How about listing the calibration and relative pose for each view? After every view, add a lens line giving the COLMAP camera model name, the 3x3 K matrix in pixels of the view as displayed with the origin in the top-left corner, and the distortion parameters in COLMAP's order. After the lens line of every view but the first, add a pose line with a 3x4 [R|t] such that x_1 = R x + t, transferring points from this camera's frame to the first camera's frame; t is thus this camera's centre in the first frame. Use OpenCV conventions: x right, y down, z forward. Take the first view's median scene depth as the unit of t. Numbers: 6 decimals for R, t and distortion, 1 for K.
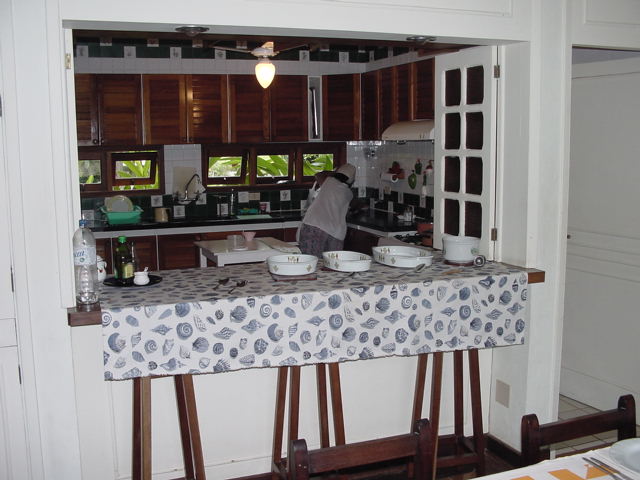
lens RADIAL K [[722.7, 0, 320.0], [0, 722.7, 240.0], [0, 0, 1]] dist [-0.226044, 0.330540]
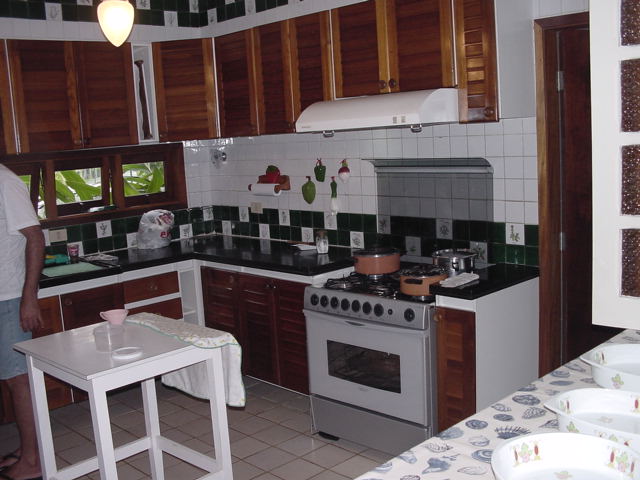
lens RADIAL K [[722.7, 0, 320.0], [0, 722.7, 240.0], [0, 0, 1]] dist [-0.226044, 0.330540]
pose [[0.921331, -0.101279, 0.375355, -0.114416], [0.102661, 0.994582, 0.016371, -0.043720], [-0.374979, 0.023452, 0.926736, 0.339369]]
